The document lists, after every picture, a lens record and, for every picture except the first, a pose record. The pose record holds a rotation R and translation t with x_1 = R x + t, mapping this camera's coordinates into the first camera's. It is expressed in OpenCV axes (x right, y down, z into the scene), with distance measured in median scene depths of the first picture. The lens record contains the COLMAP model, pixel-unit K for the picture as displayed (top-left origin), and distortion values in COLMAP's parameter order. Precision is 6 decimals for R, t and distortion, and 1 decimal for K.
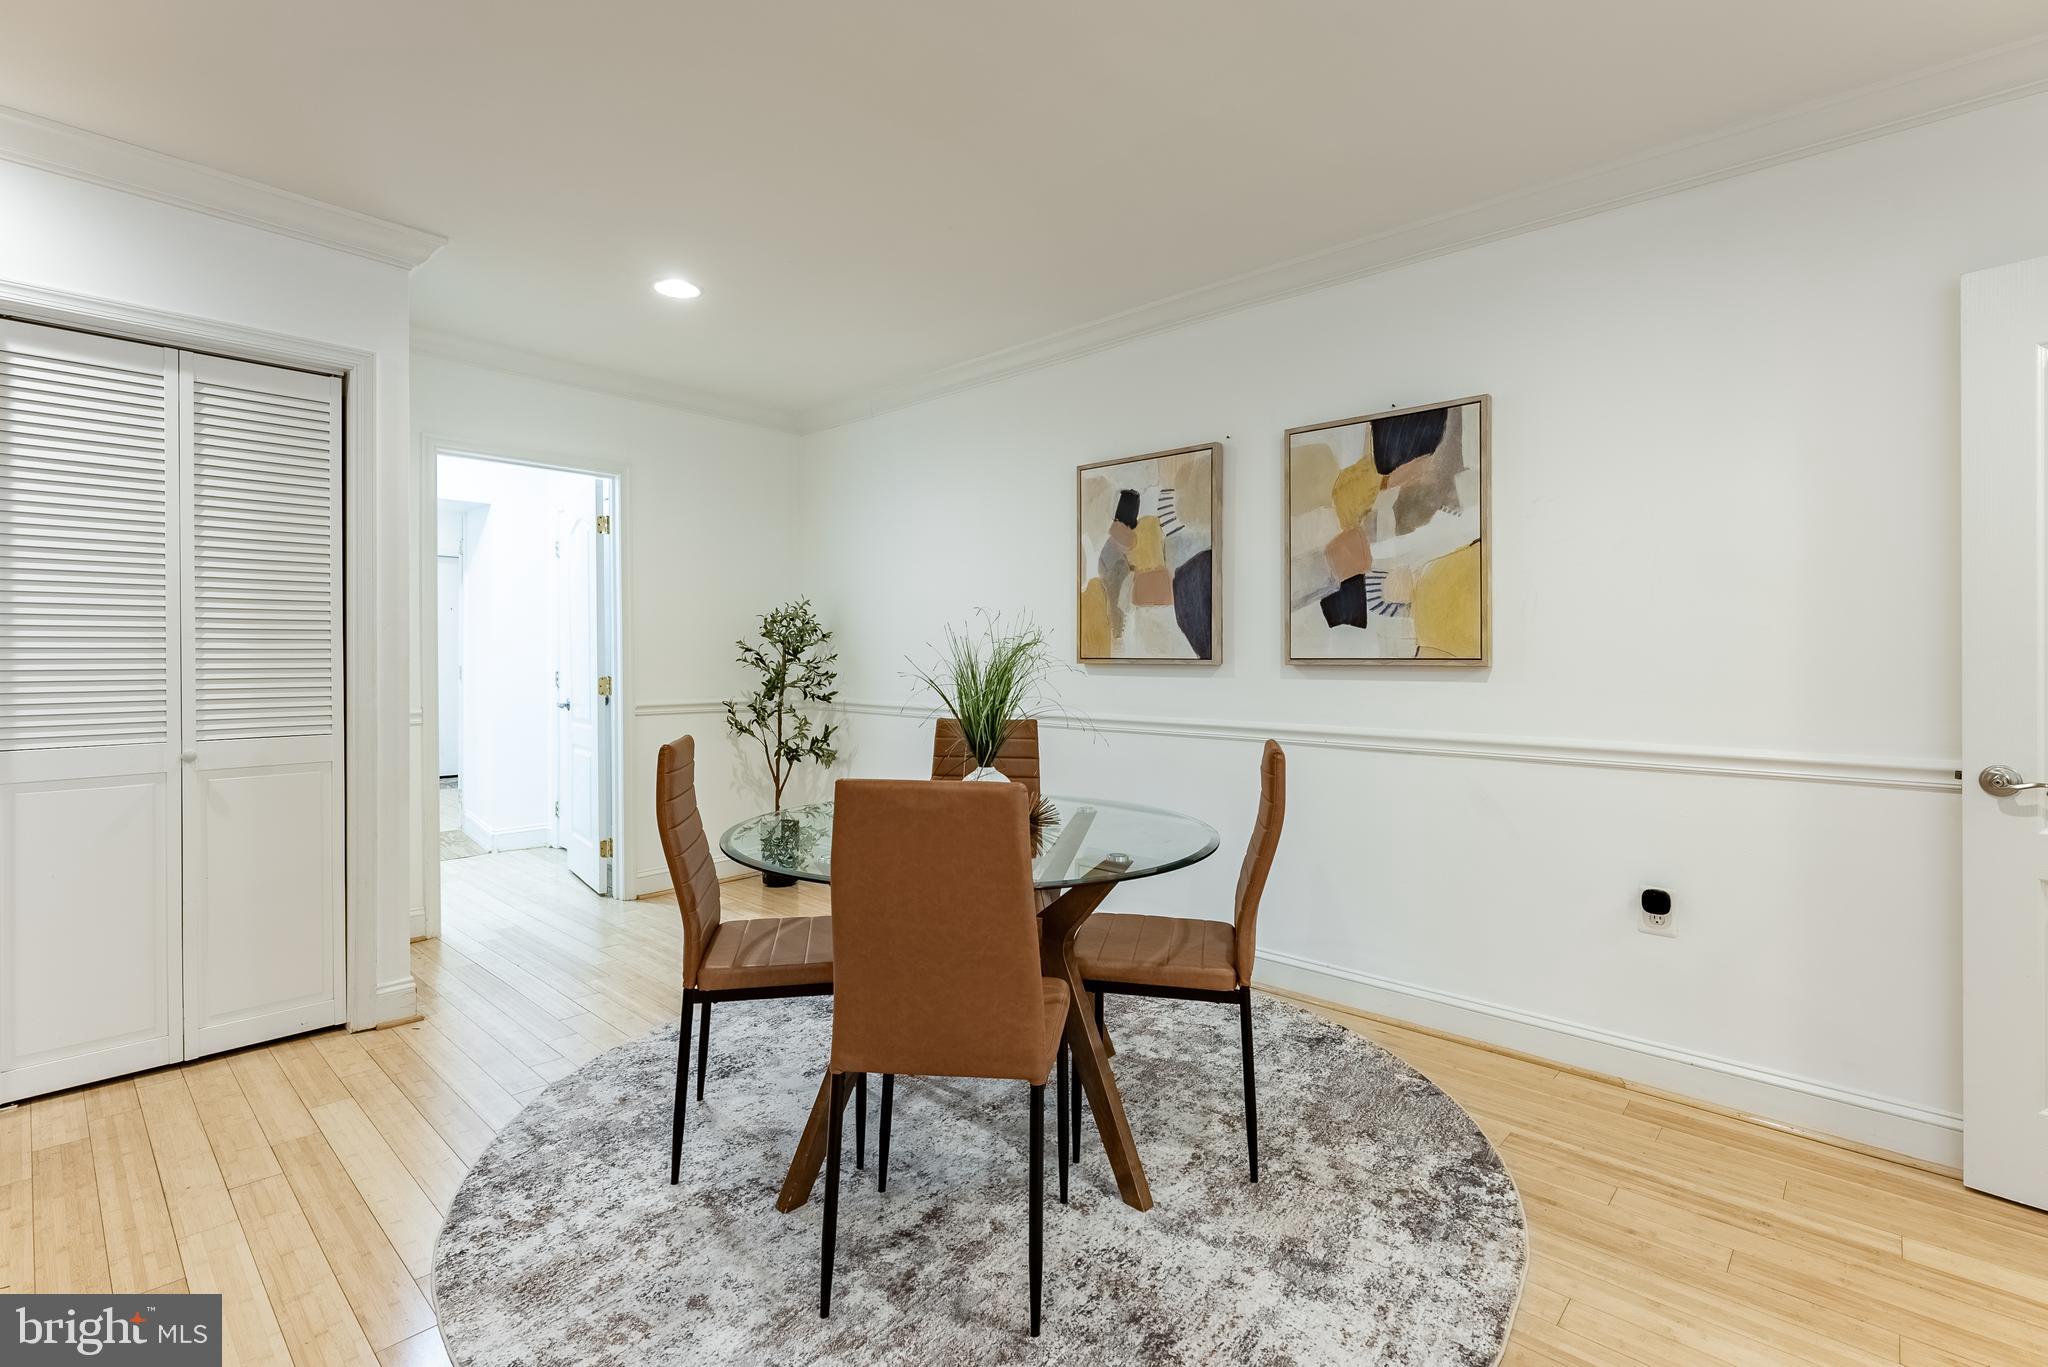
lens RADIAL K [[931.7, 0, 1039.1], [0, 931.7, 662.7], [0, 0, 1]] dist [0.000987, 0.001133]
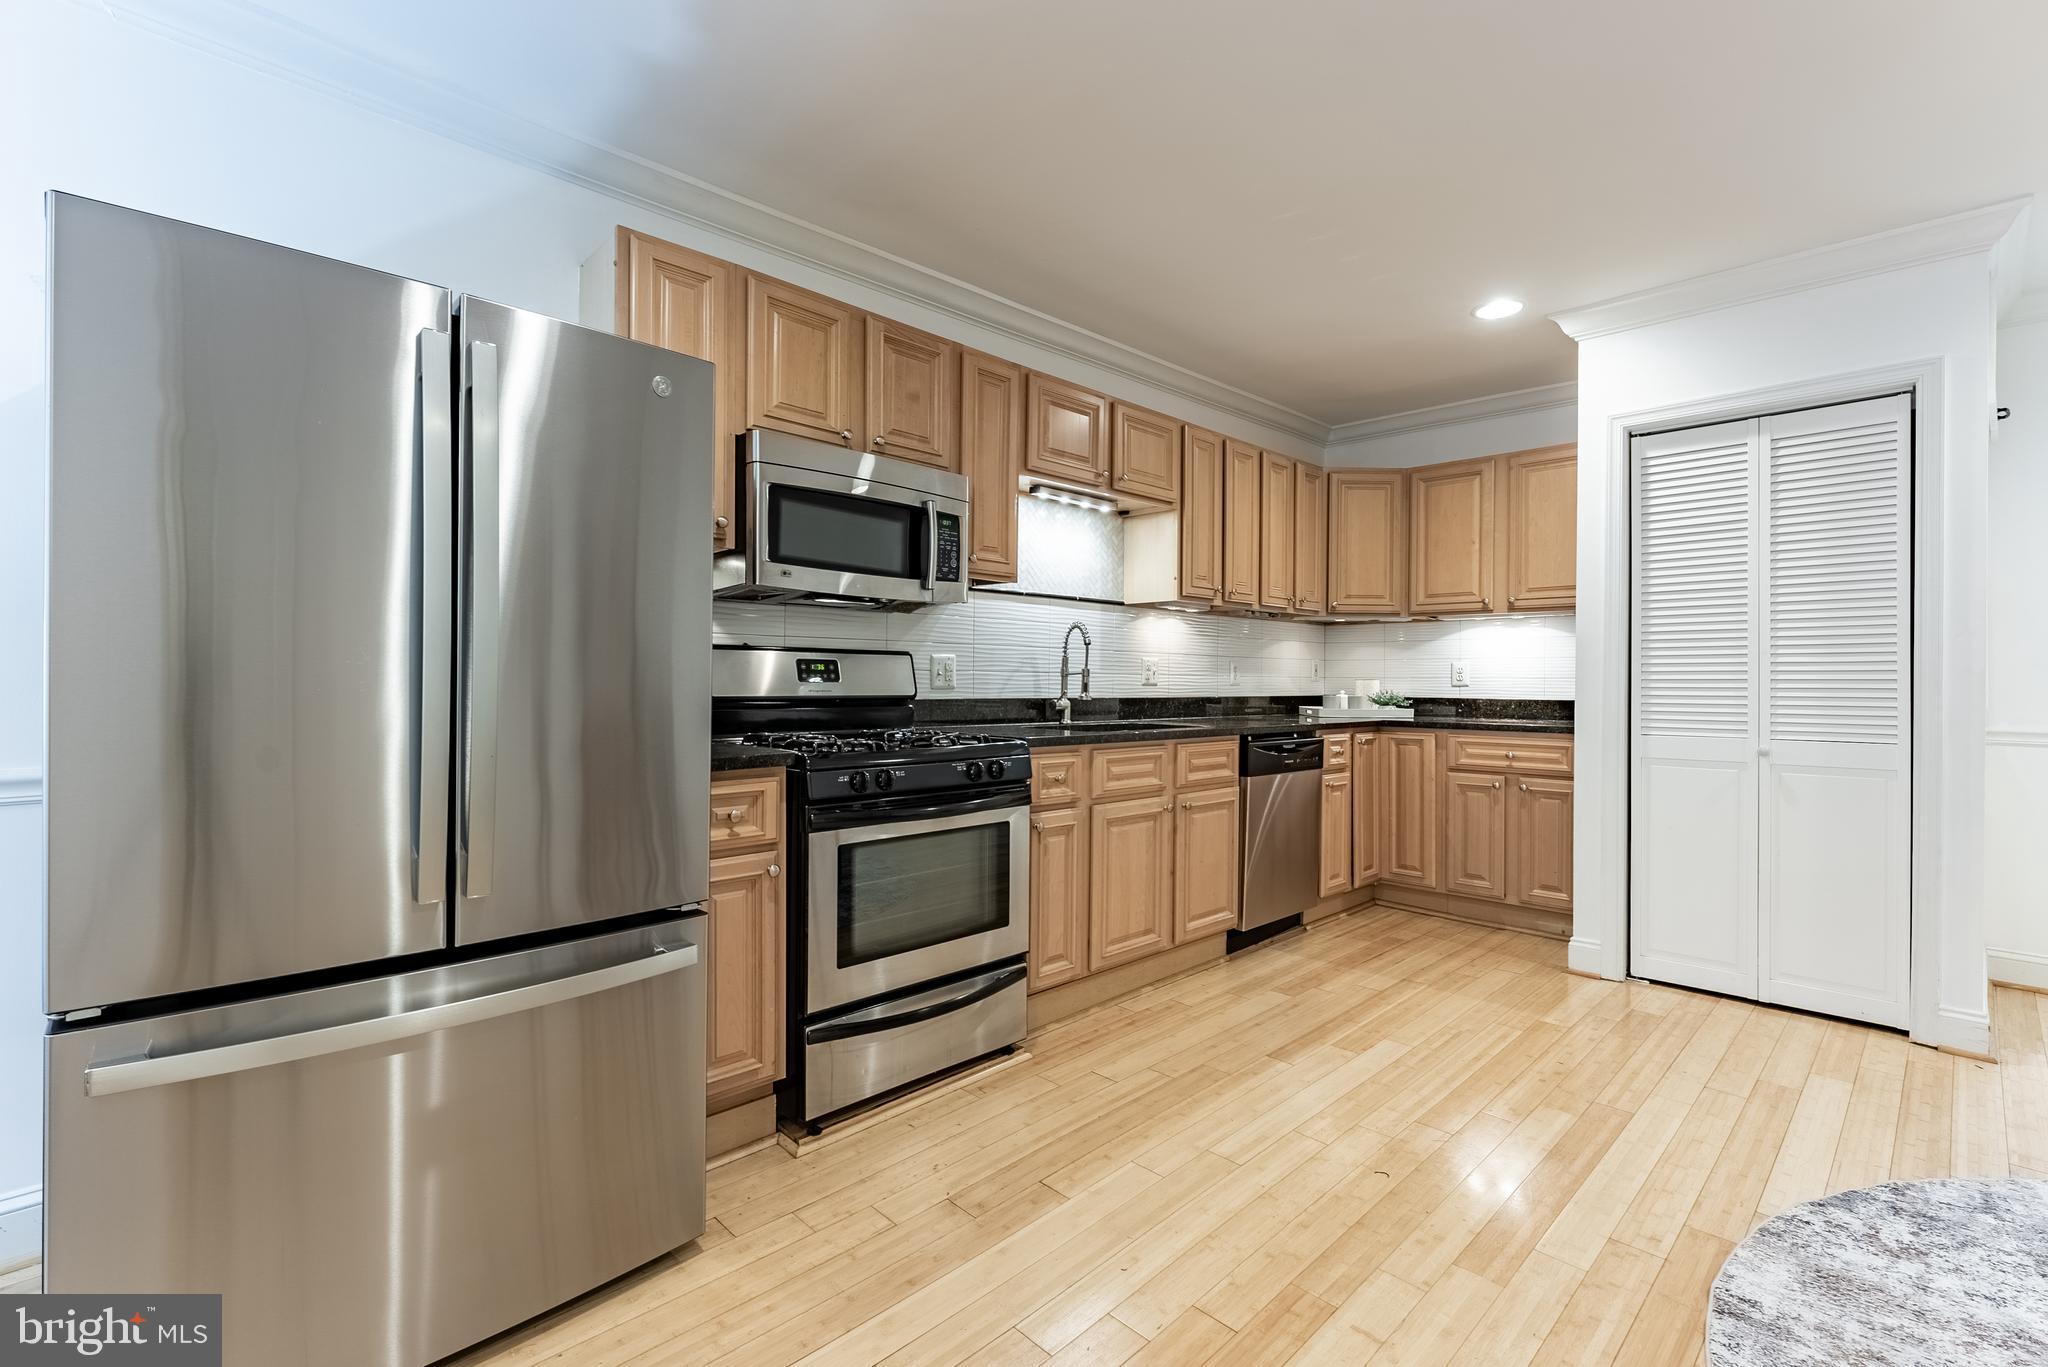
lens RADIAL K [[931.7, 0, 1023.9], [0, 931.7, 675.7], [0, 0, 1]] dist [0.000987, 0.001133]
pose [[-0.059123, 0.001919, -0.998249, 0.398884], [-0.002266, 0.999995, 0.002057, 0.001986], [0.998248, 0.002383, -0.059118, 0.127484]]
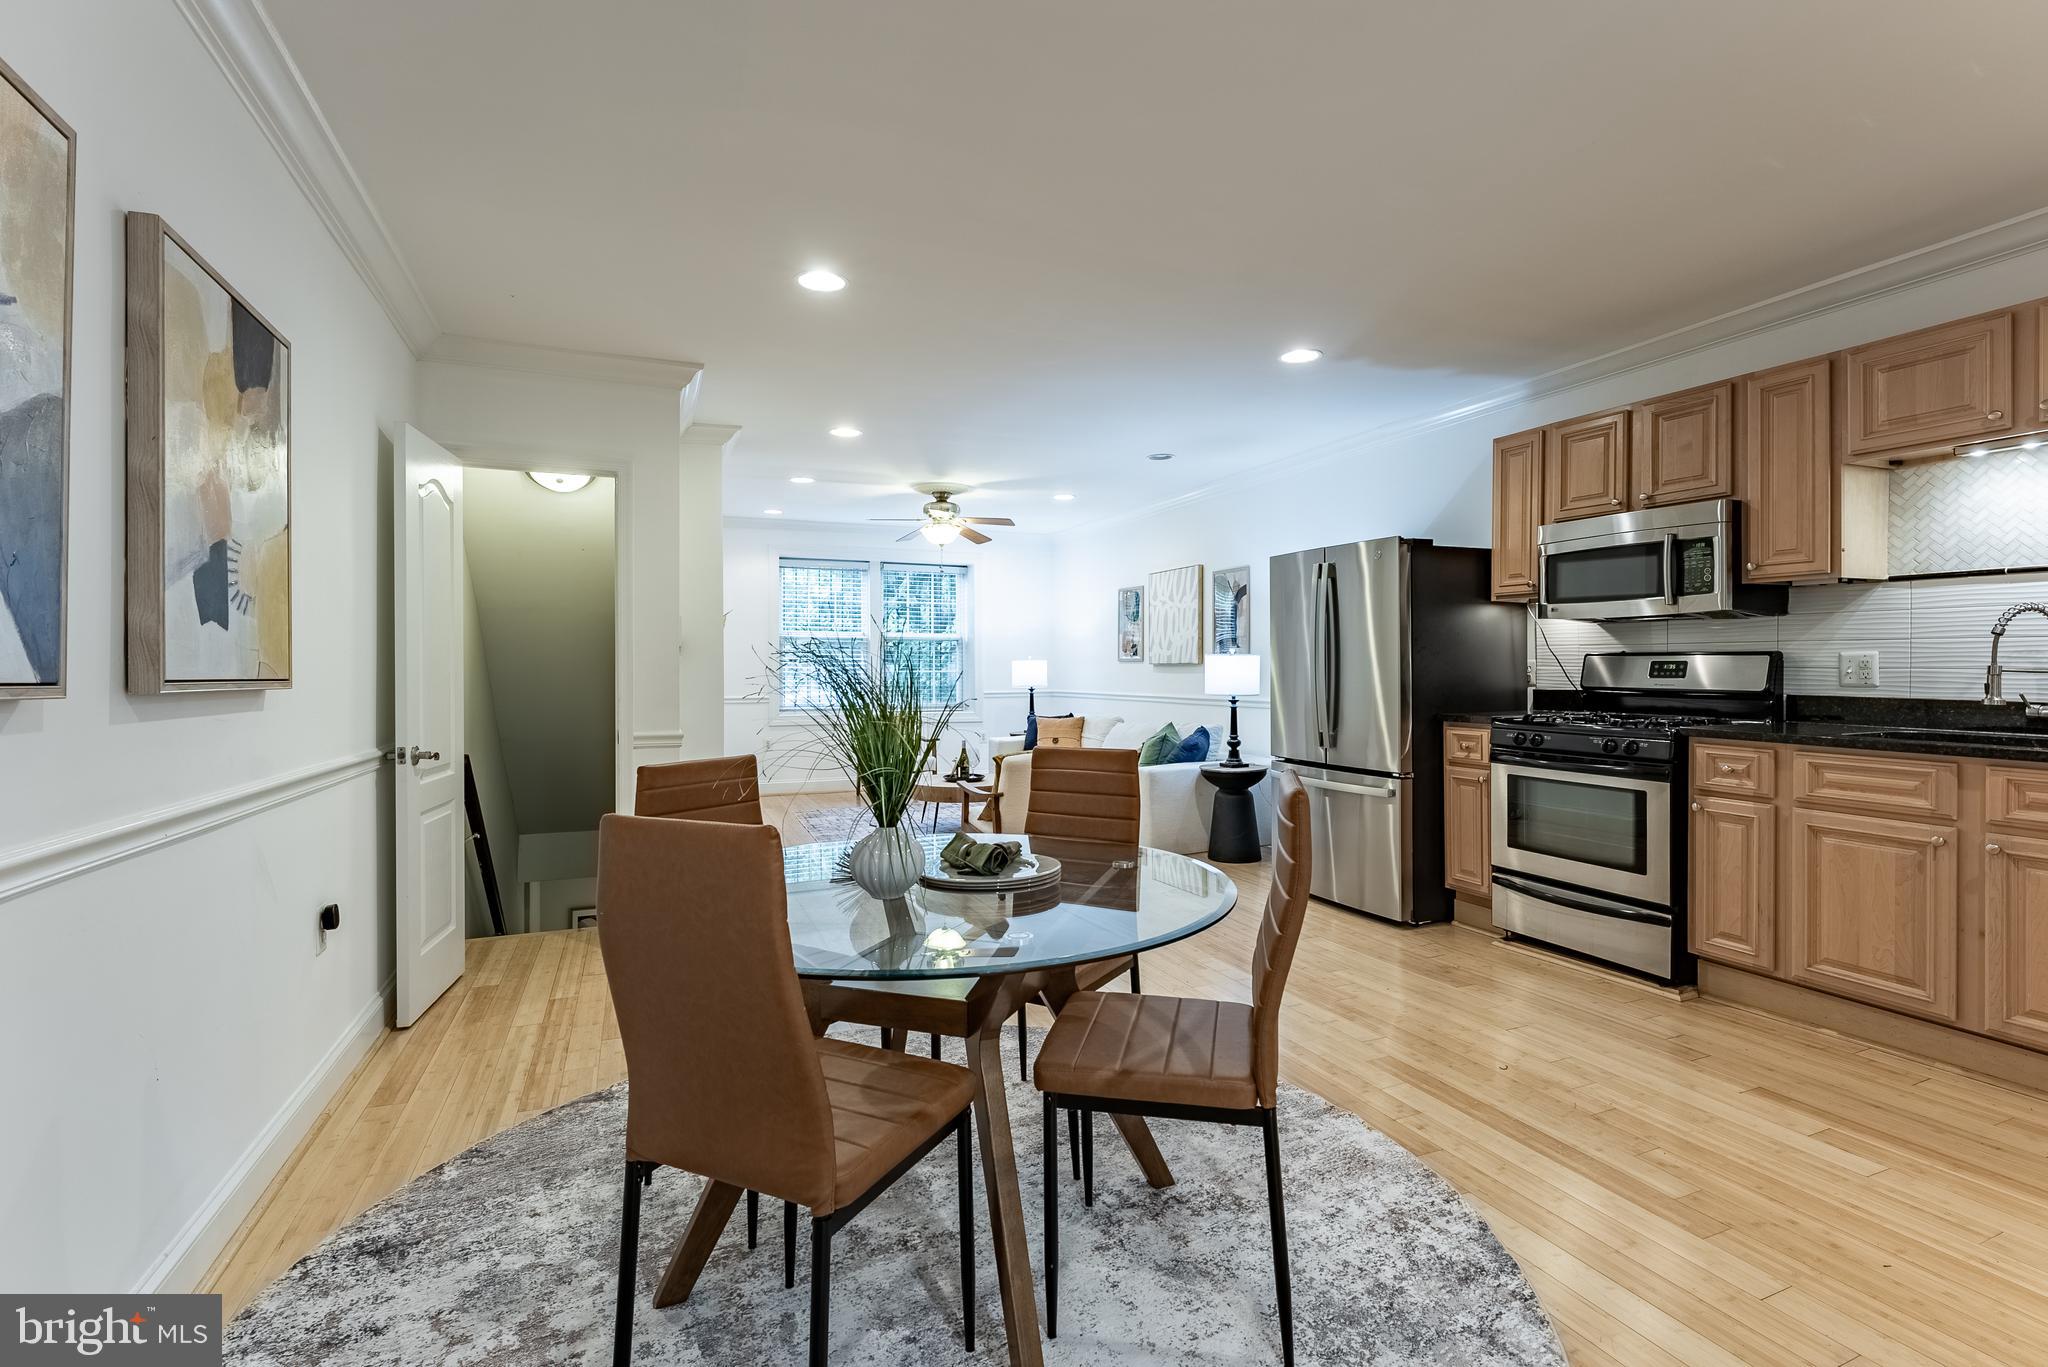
lens RADIAL K [[931.7, 0, 1017.8], [0, 931.7, 661.6], [0, 0, 1]] dist [0.000987, 0.001133]
pose [[-0.900902, 0.008920, 0.433930, -0.508730], [0.006780, 0.999956, -0.006479, -0.012627], [-0.433969, -0.002895, -0.900923, 1.764342]]
